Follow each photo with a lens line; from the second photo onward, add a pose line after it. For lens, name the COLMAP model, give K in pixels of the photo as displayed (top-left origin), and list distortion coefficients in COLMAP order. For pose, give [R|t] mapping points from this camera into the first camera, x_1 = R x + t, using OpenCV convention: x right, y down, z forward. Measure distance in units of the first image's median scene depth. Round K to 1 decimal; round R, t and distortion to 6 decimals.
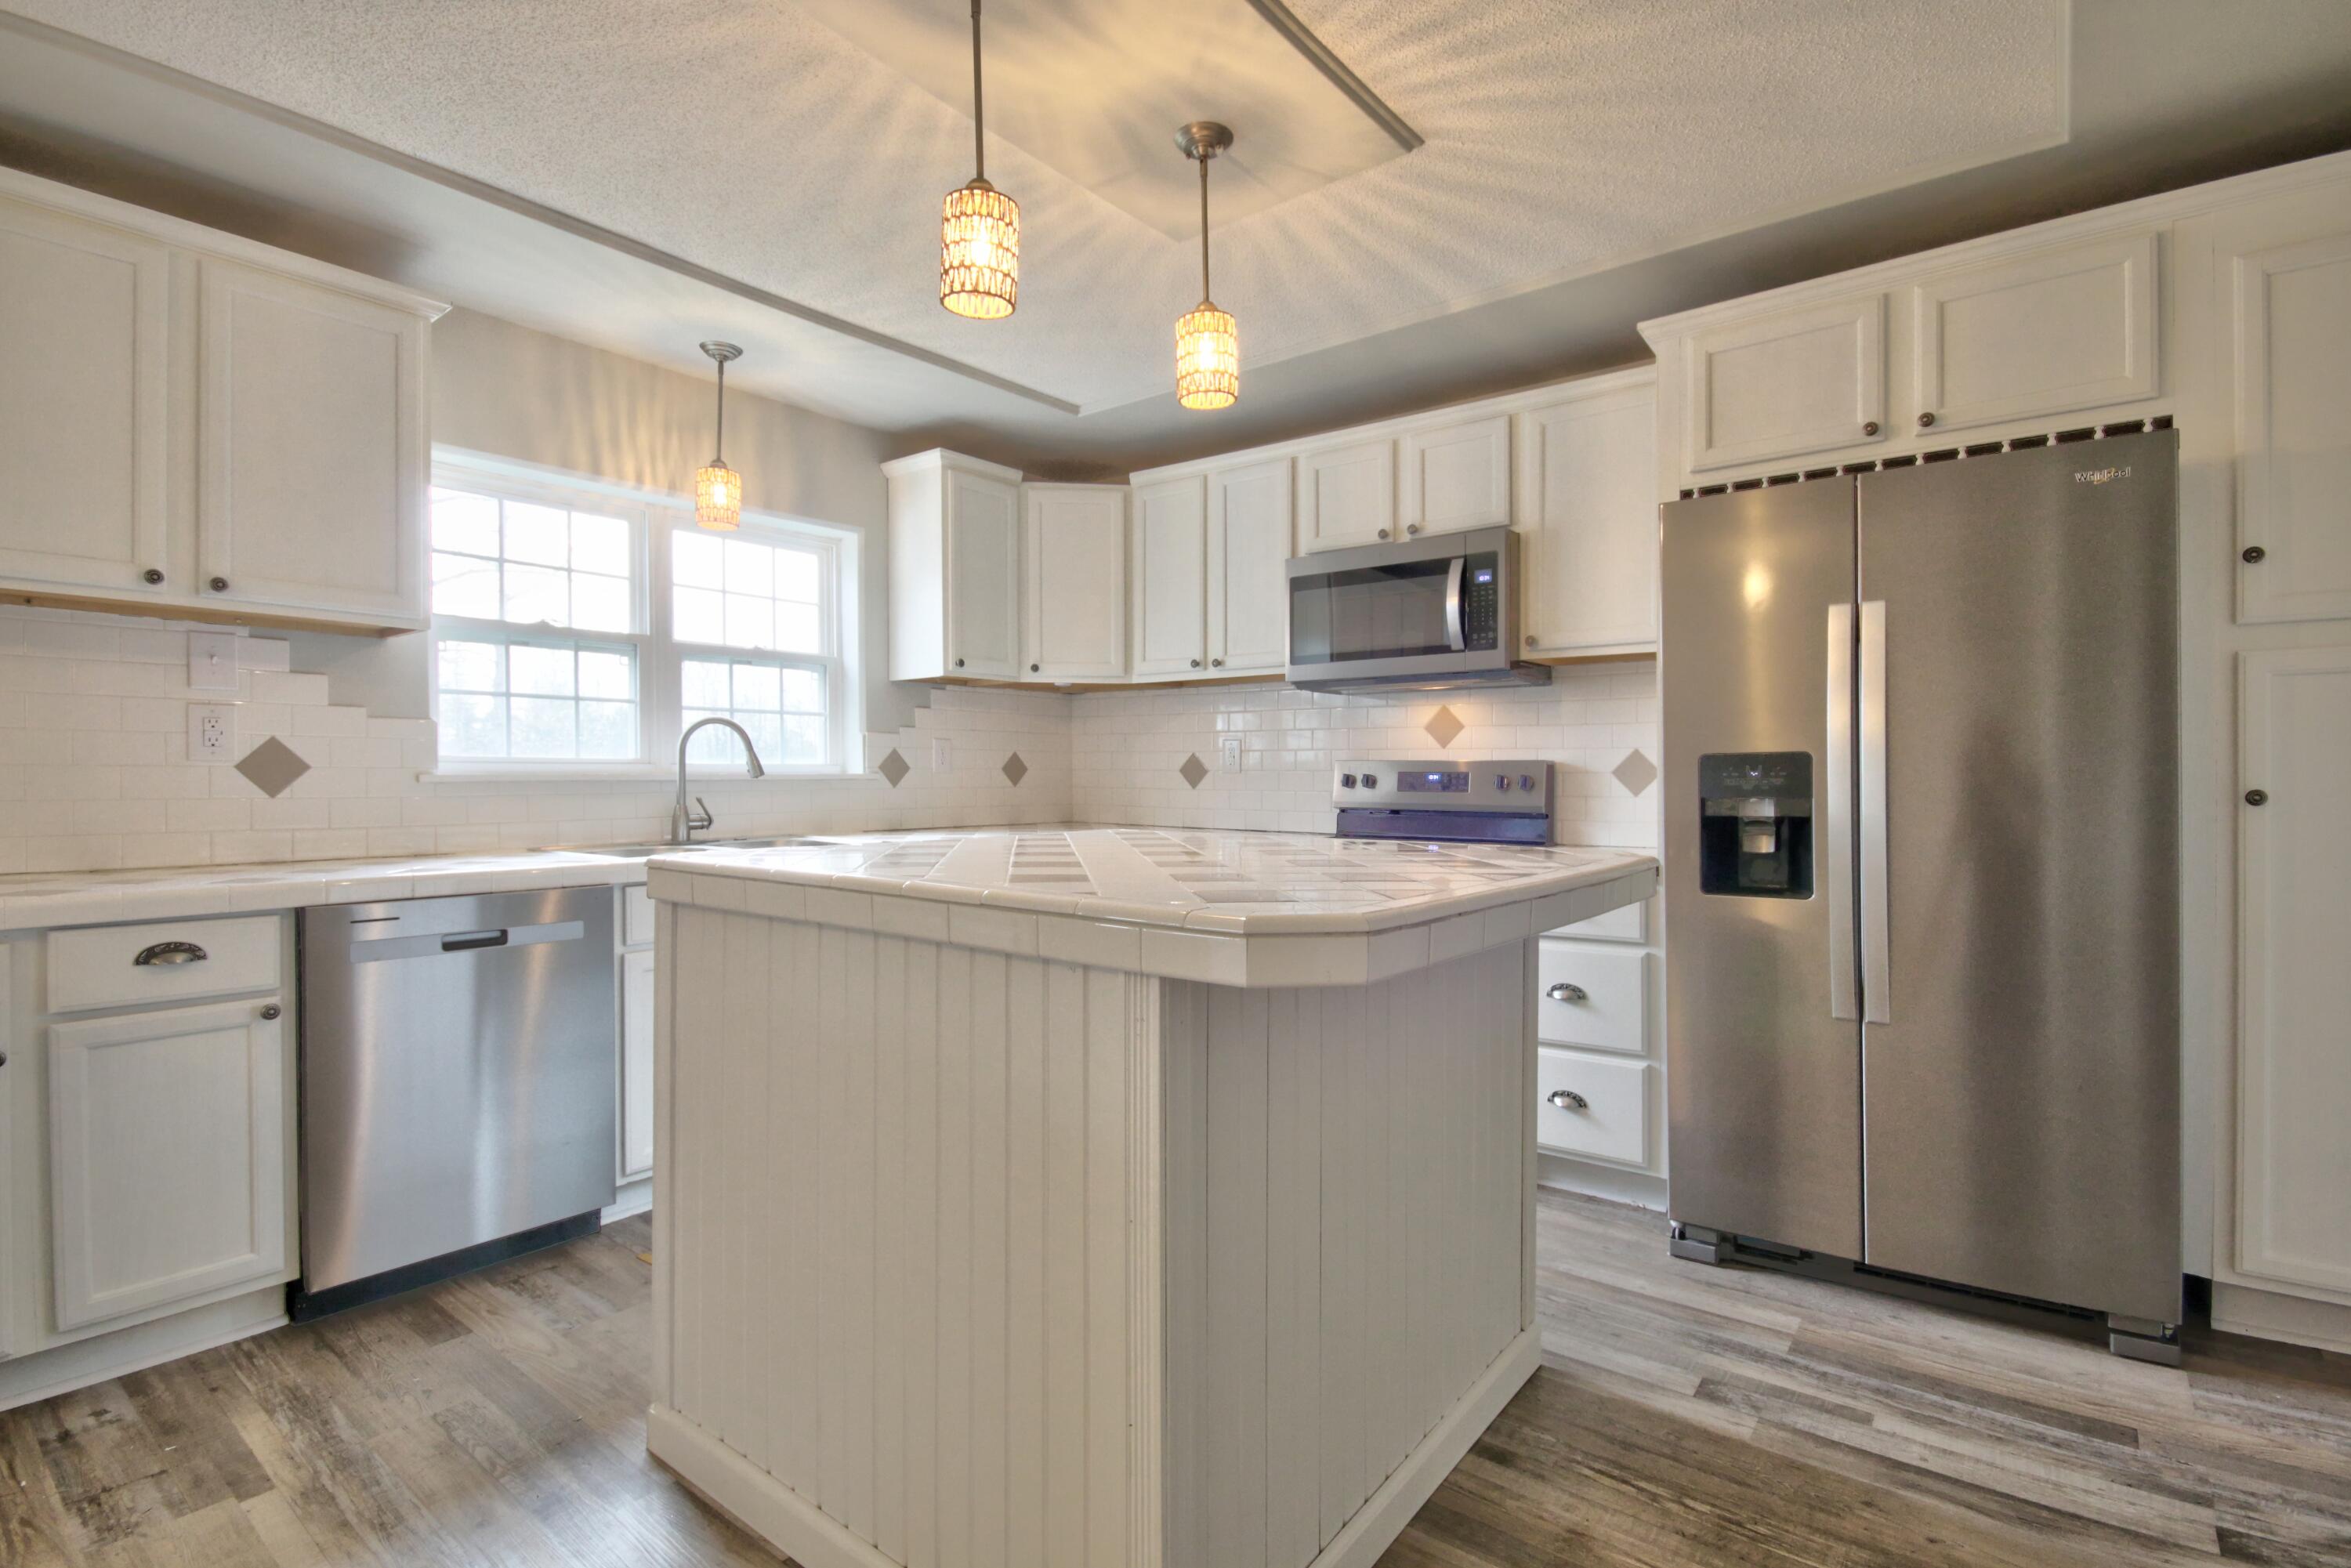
lens RADIAL K [[1111.7, 0, 1166.4], [0, 1111.7, 779.1], [0, 0, 1]] dist [0.011866, 0.000333]
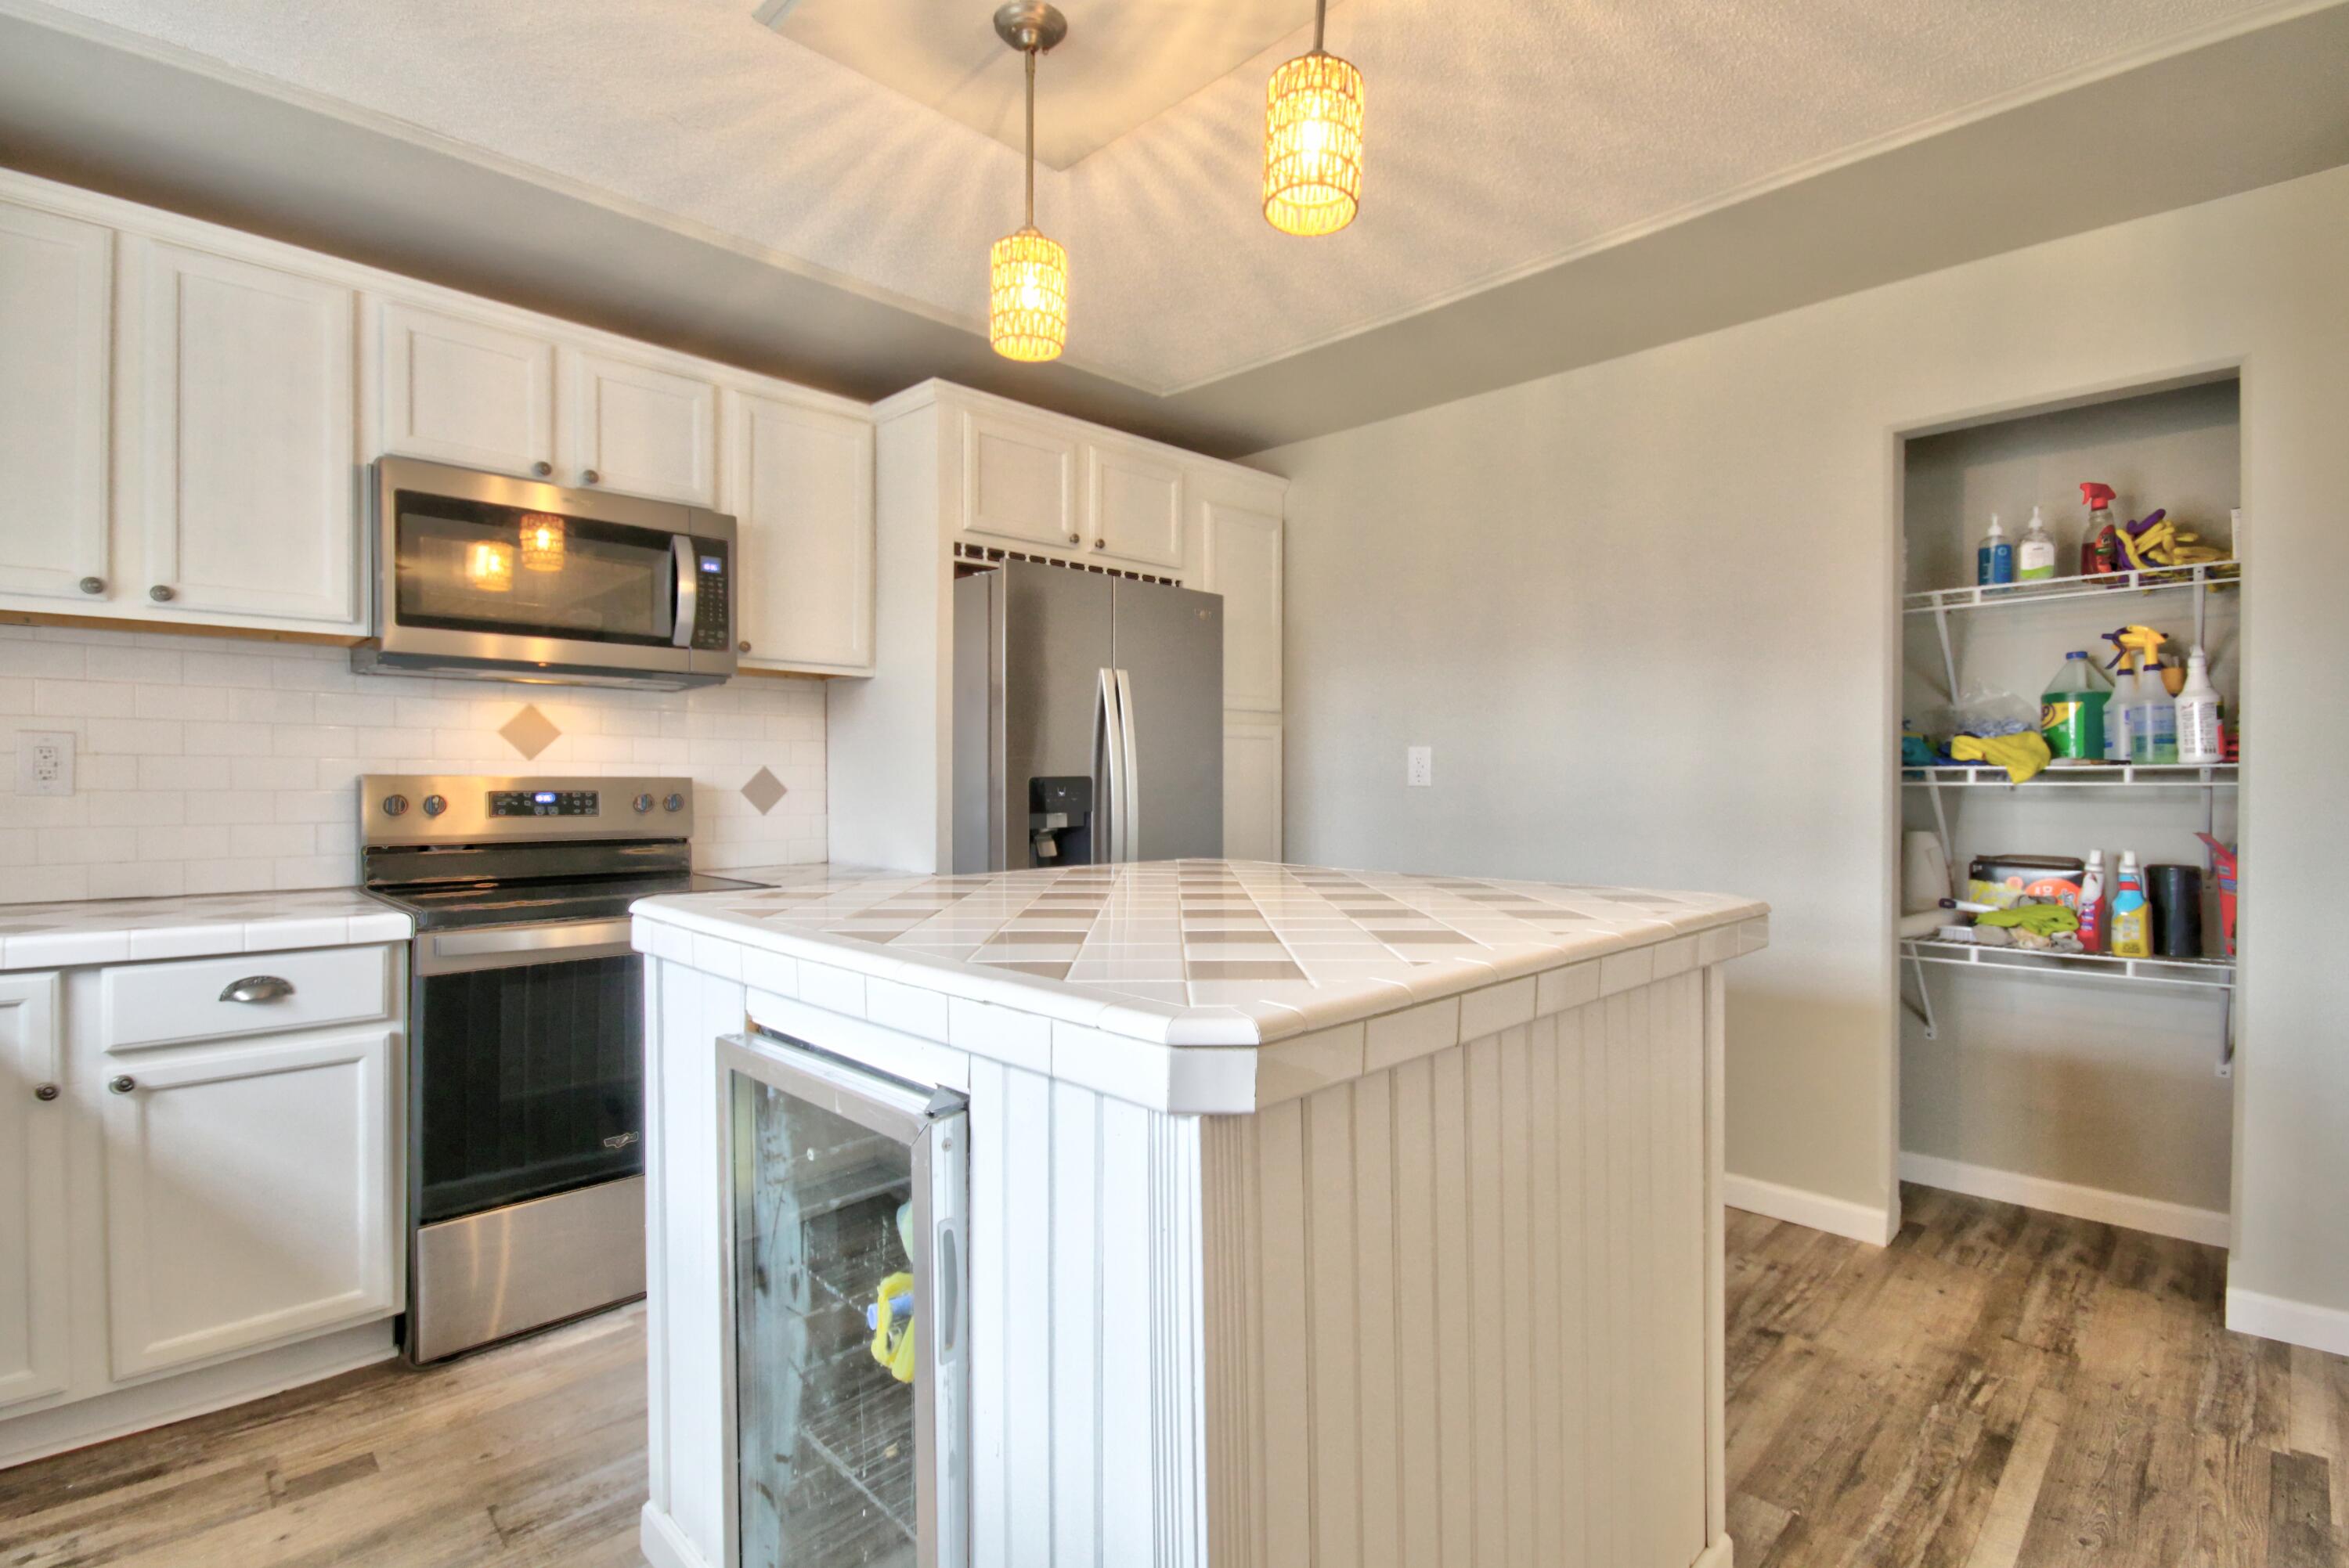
lens RADIAL K [[1110.7, 0, 1165.4], [0, 1110.7, 779.1], [0, 0, 1]] dist [0.011866, 0.000333]
pose [[0.119441, -0.000455, 0.992841, -0.520434], [0.003963, 0.999992, -0.000018, -0.015071], [-0.992833, 0.003937, 0.119442, 0.545310]]
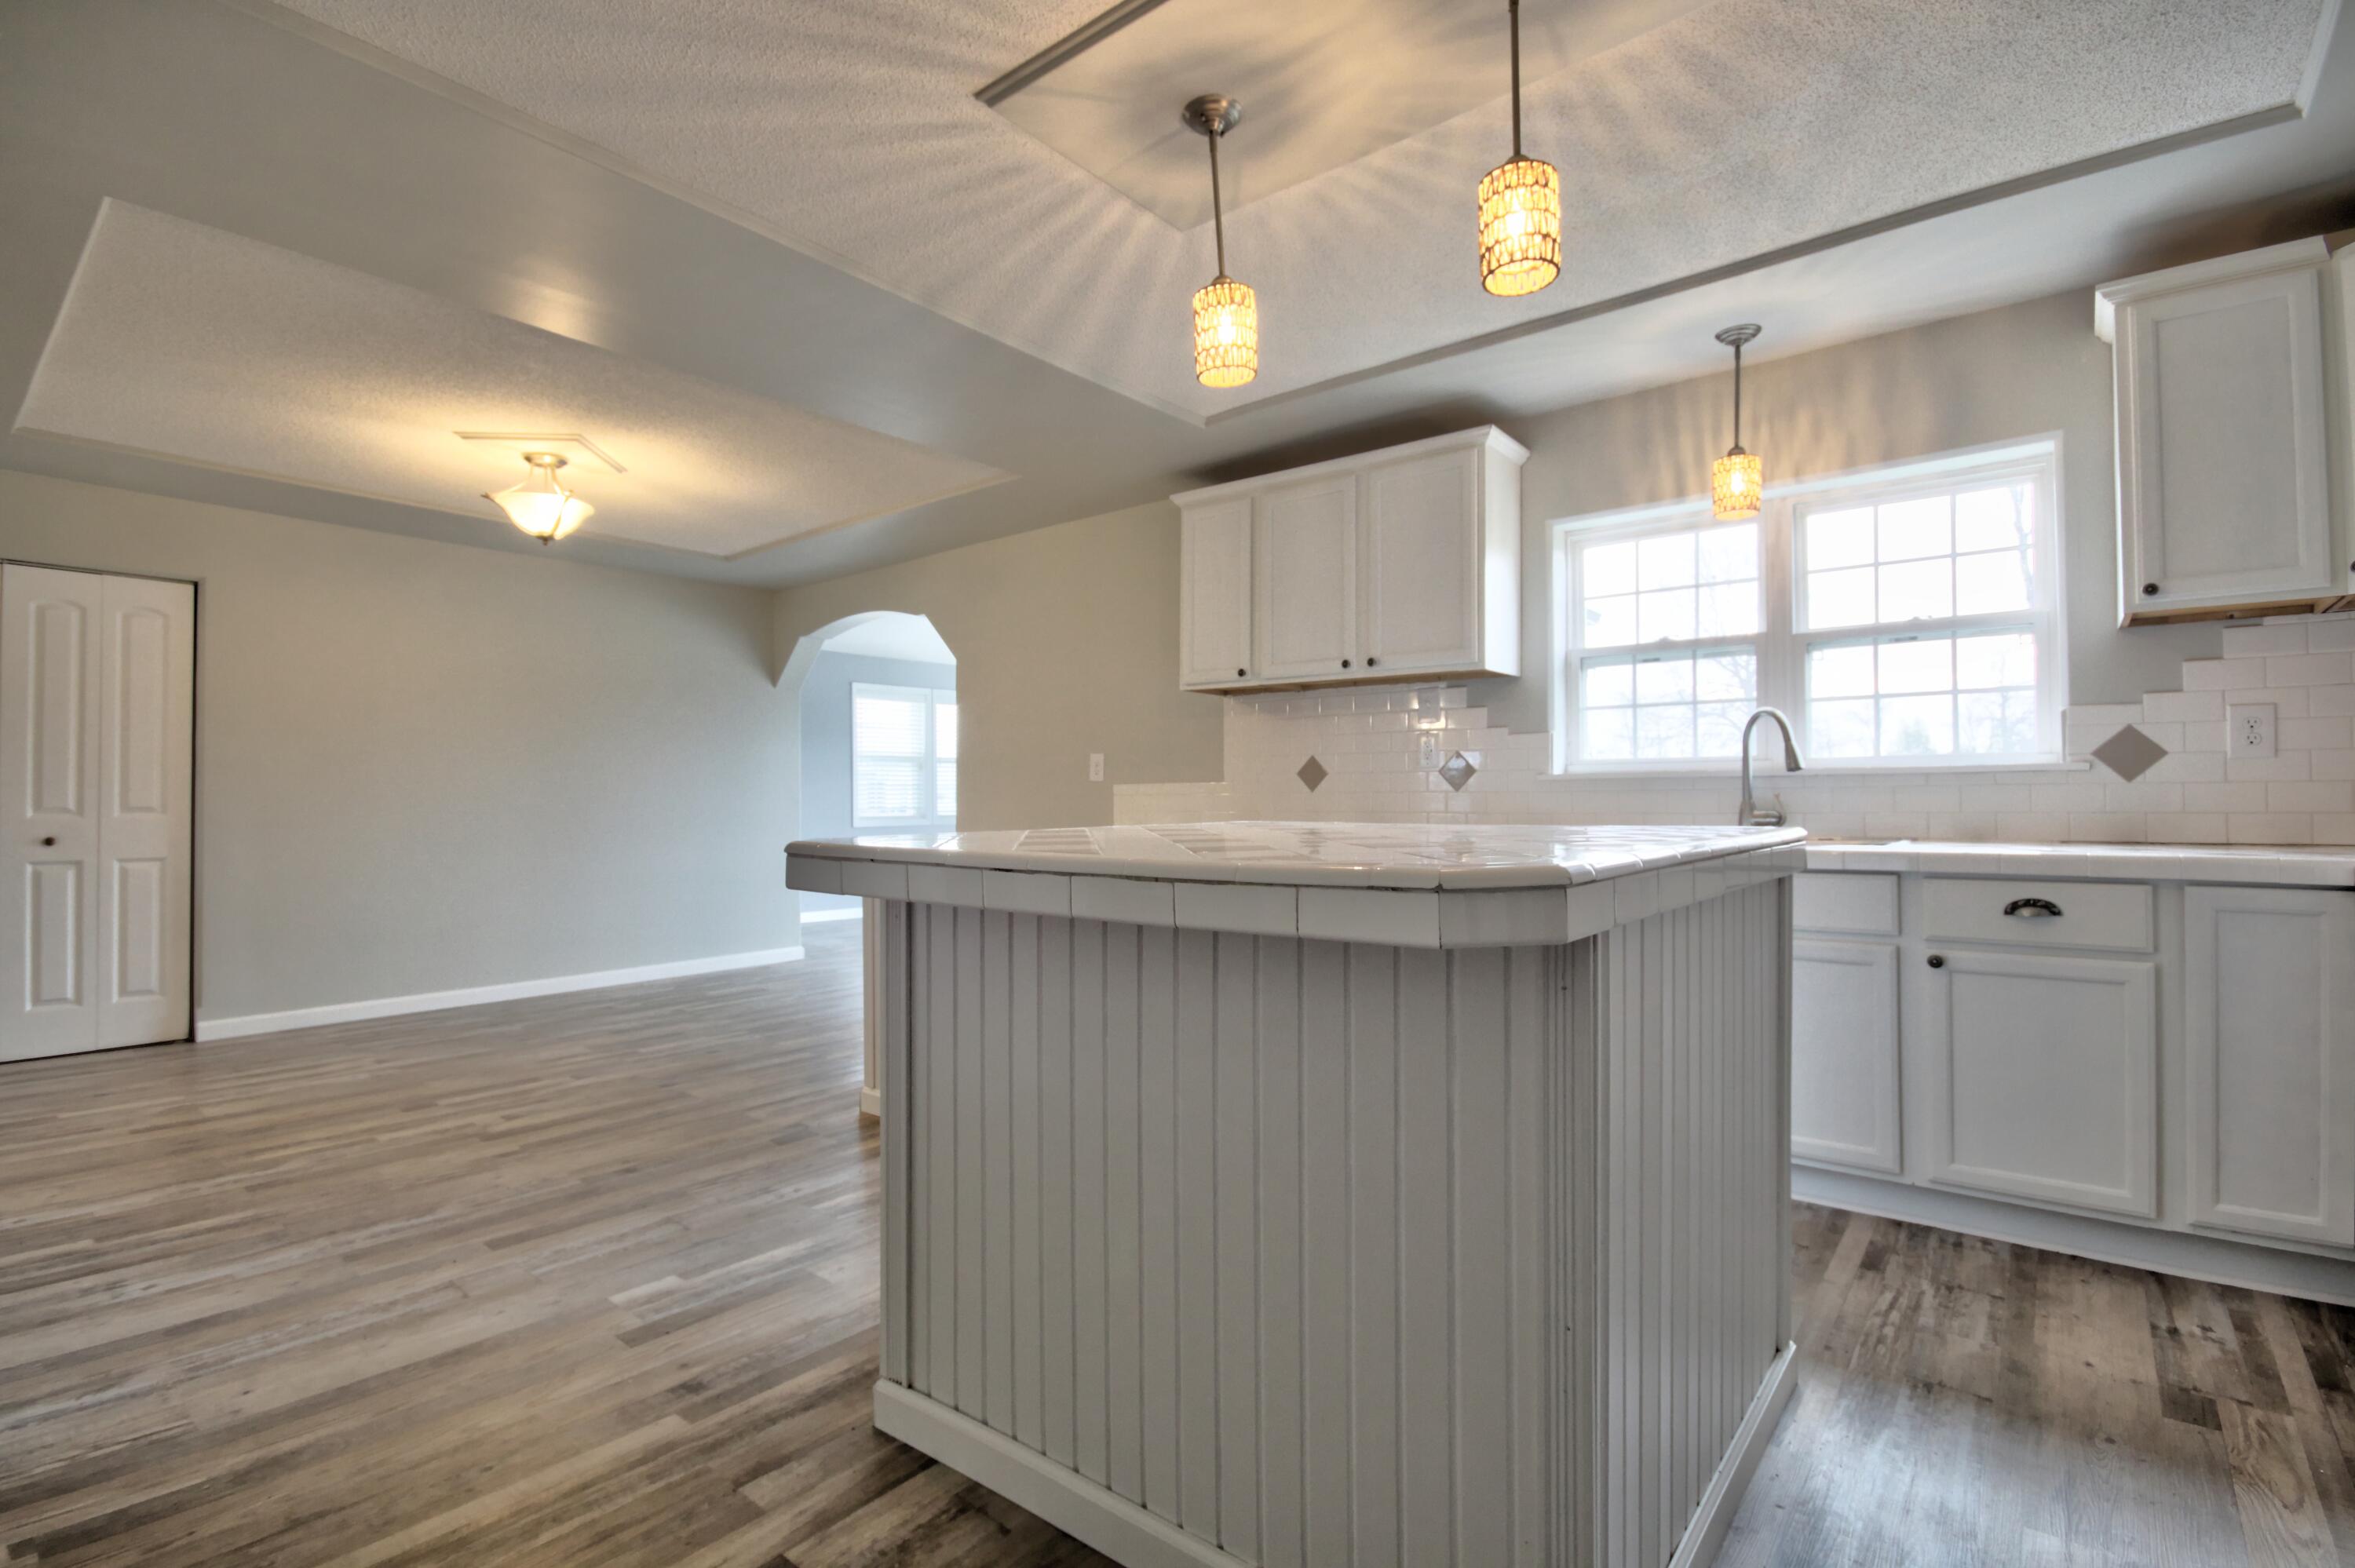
lens RADIAL K [[1092.3, 0, 1181.9], [0, 1092.3, 785.7], [0, 0, 1]] dist [0.006328, -0.013116]
pose [[-0.015365, -0.012206, -0.999807, 0.556795], [0.002362, 0.999922, -0.012243, 0.021297], [0.999879, -0.002550, -0.015335, 0.524440]]
